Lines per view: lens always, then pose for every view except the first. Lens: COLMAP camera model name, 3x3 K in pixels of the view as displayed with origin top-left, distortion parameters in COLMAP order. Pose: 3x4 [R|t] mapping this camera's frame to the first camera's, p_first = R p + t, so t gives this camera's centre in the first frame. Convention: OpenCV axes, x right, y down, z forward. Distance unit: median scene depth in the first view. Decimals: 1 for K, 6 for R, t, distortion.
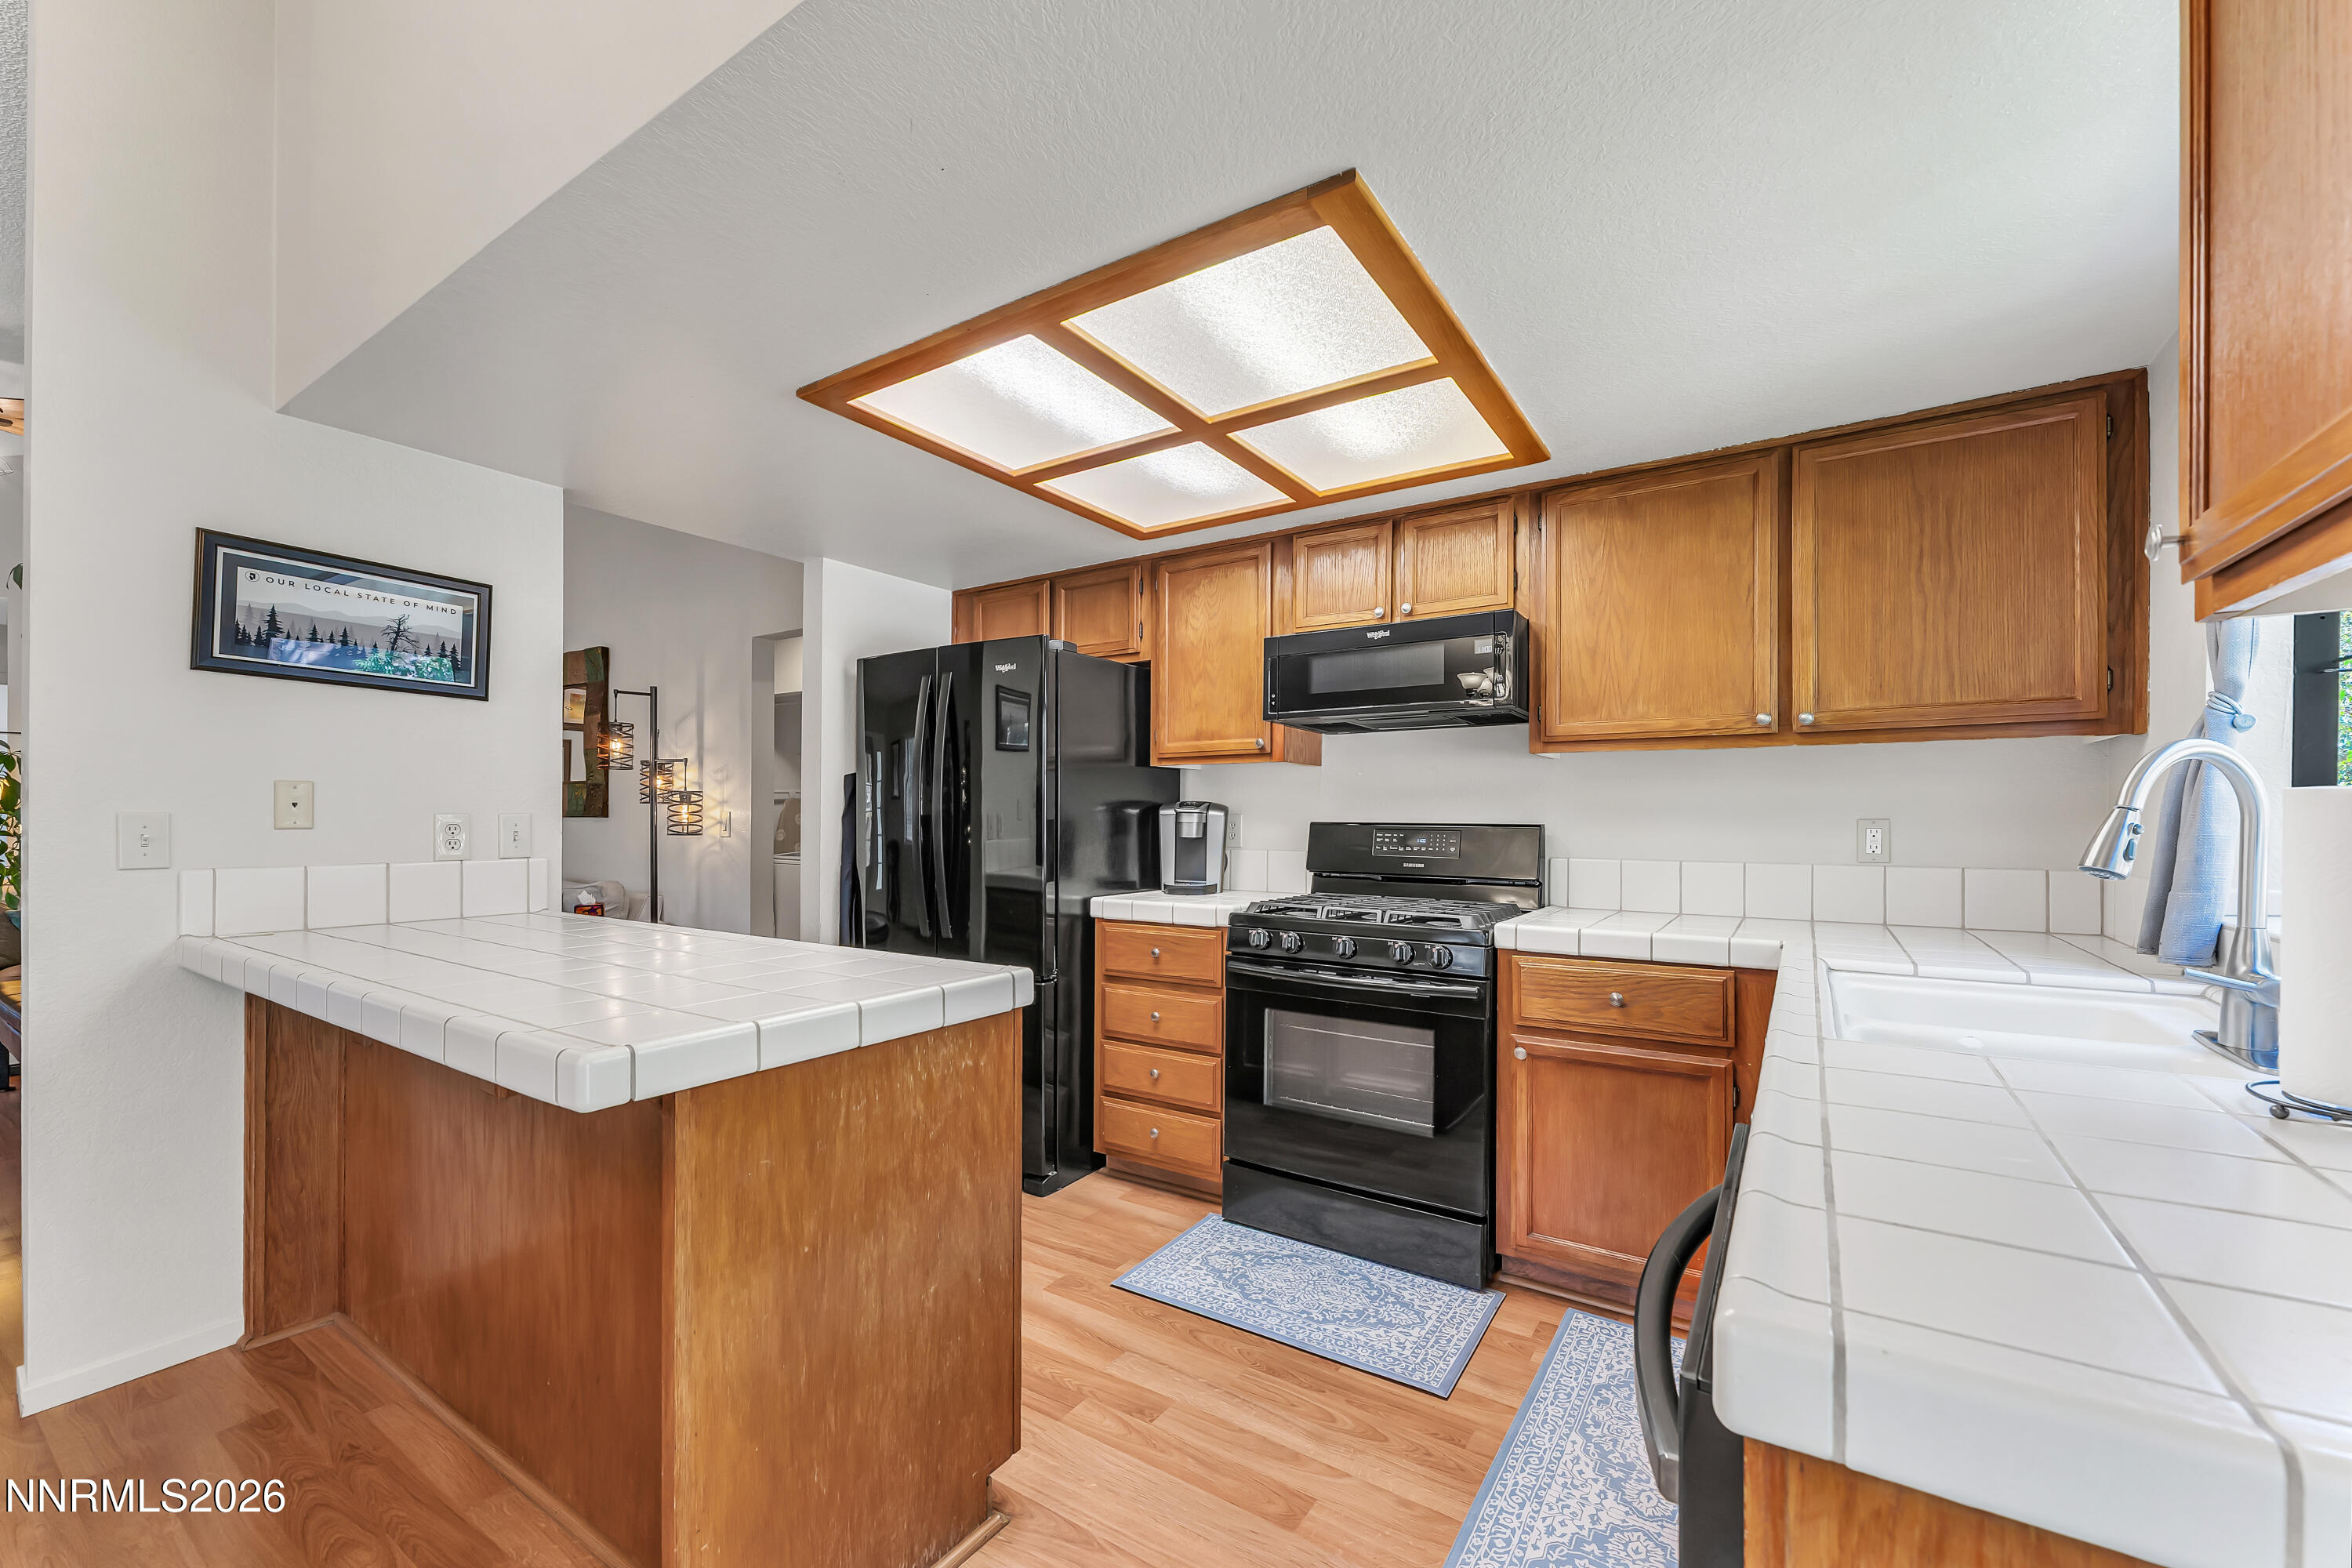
lens RADIAL K [[946.5, 0, 1171.7], [0, 946.5, 800.3], [0, 0, 1]] dist [-0.024122, 0.000322]
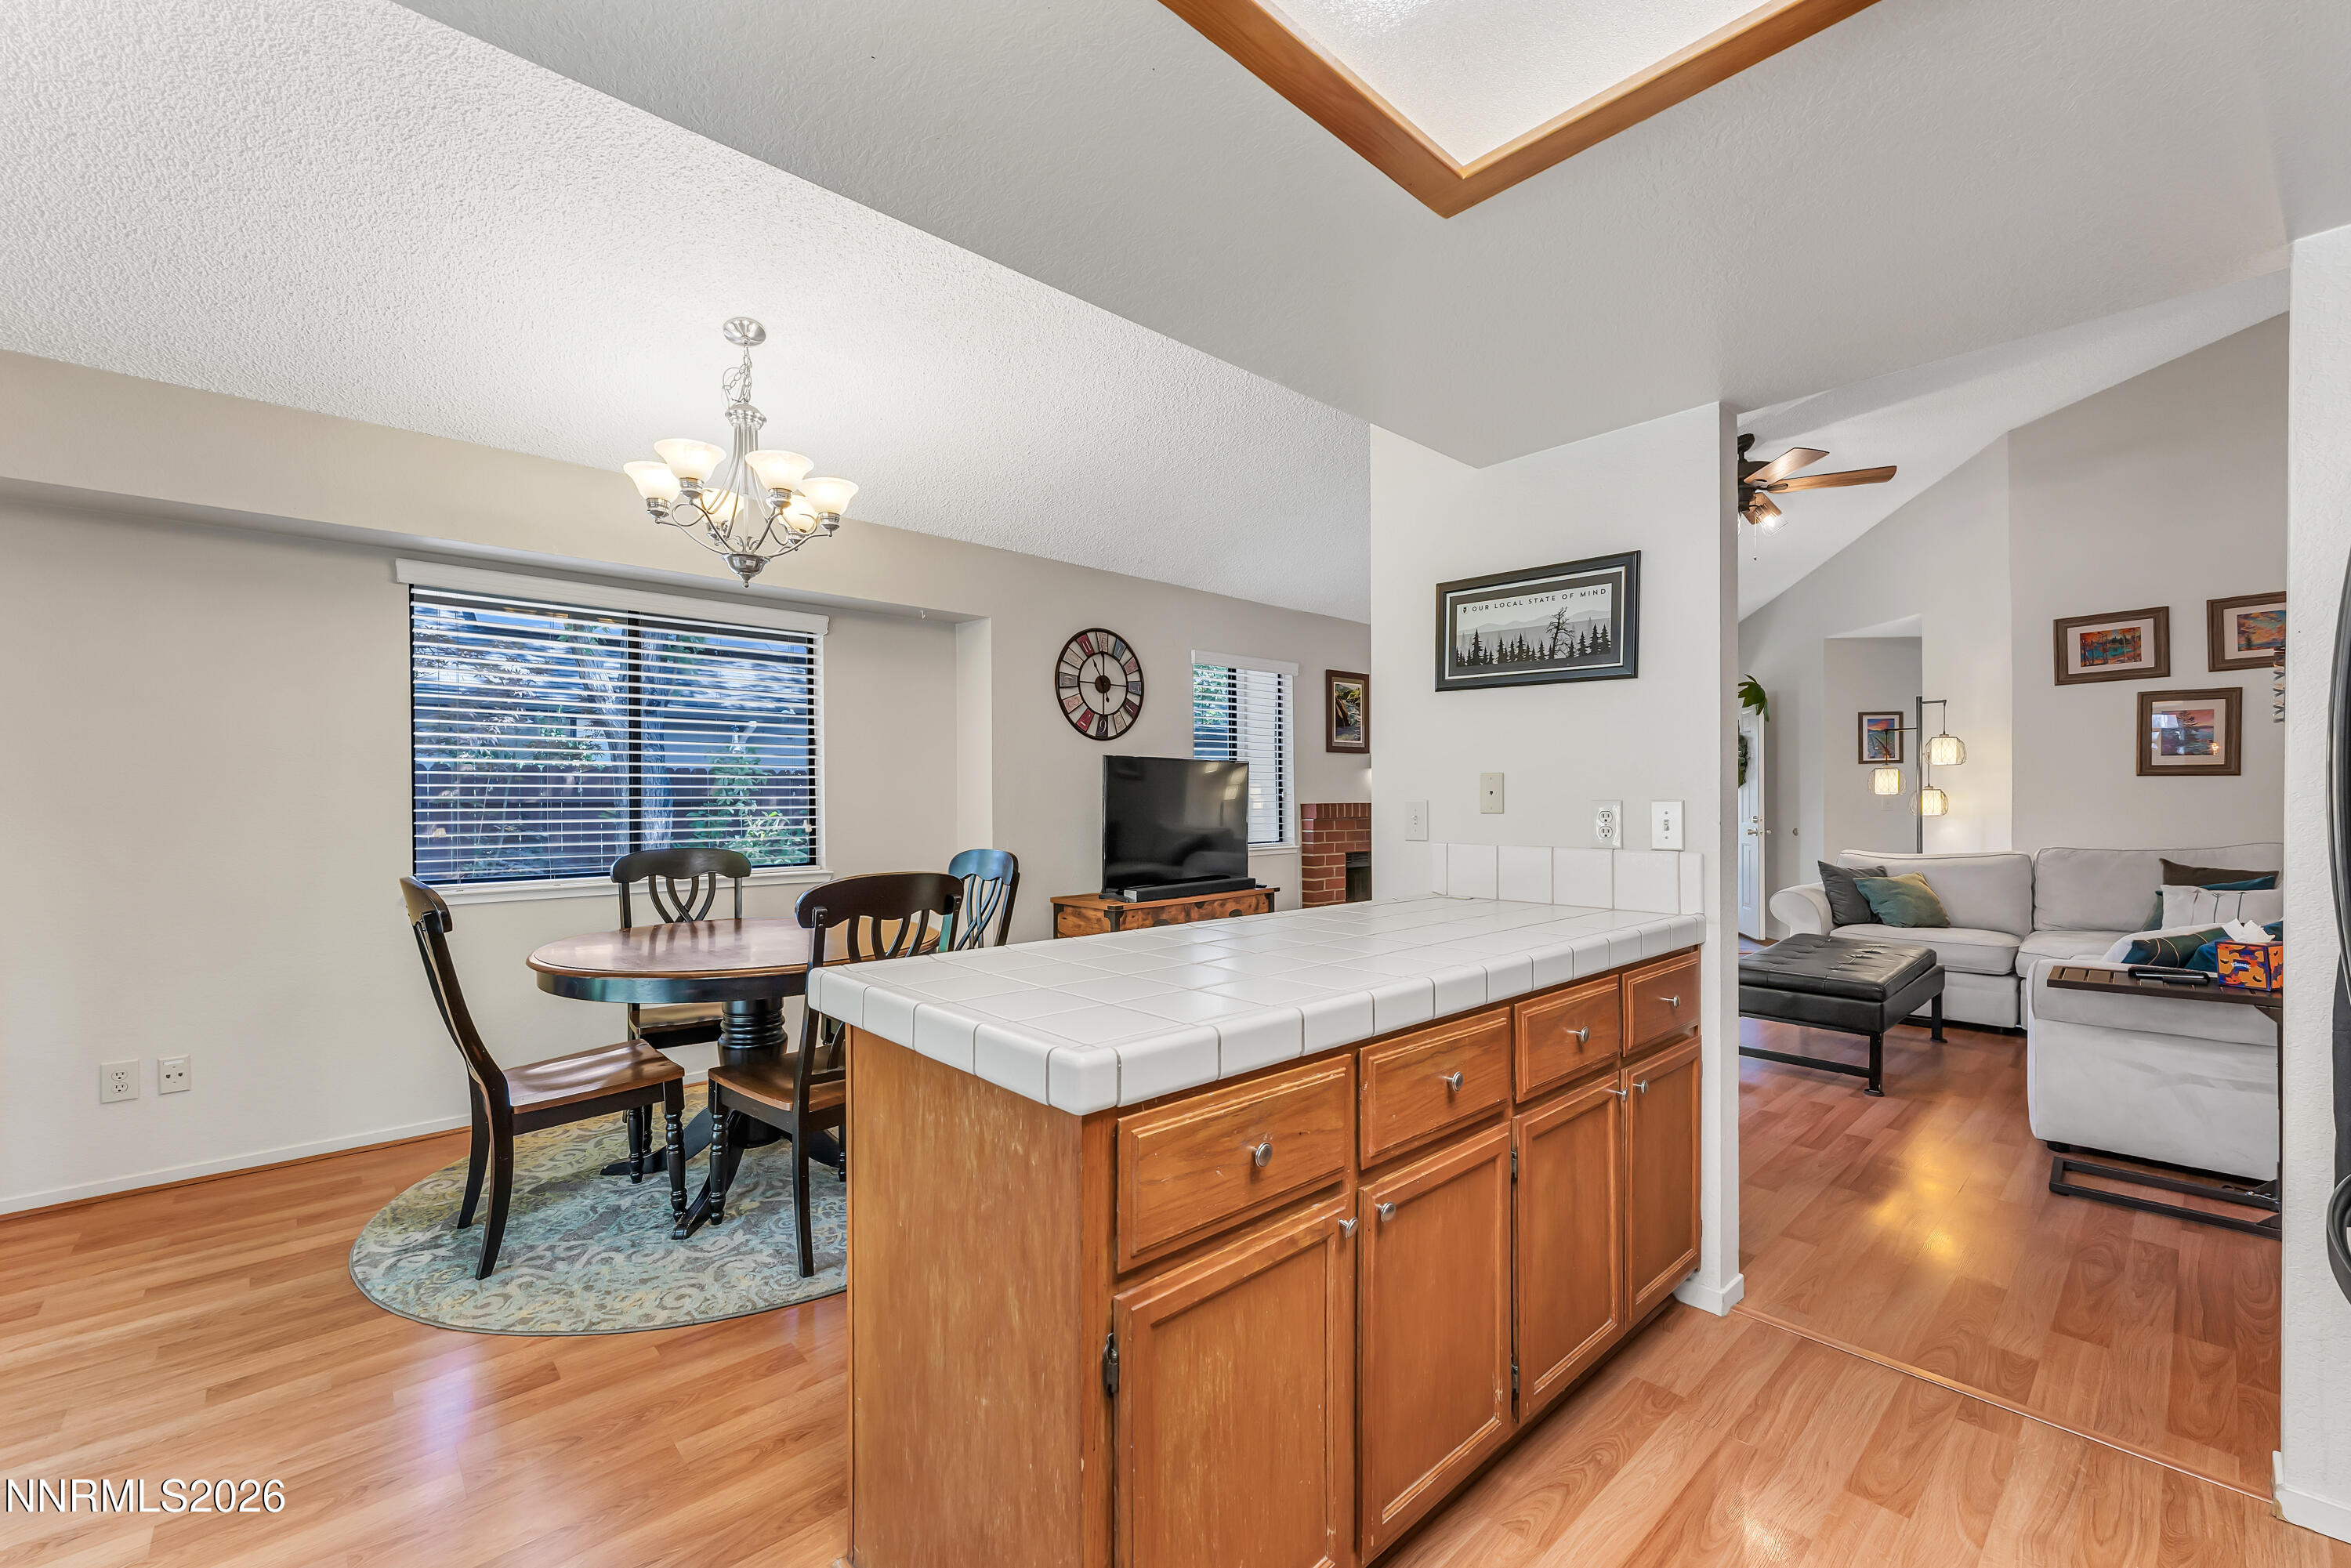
lens RADIAL K [[946.0, 0, 1171.2], [0, 946.0, 800.3], [0, 0, 1]] dist [-0.024122, 0.000322]
pose [[-0.244371, -0.004223, -0.969673, 0.324830], [0.016841, 0.999821, -0.008598, 0.016510], [0.969536, -0.018432, -0.244256, 0.931145]]
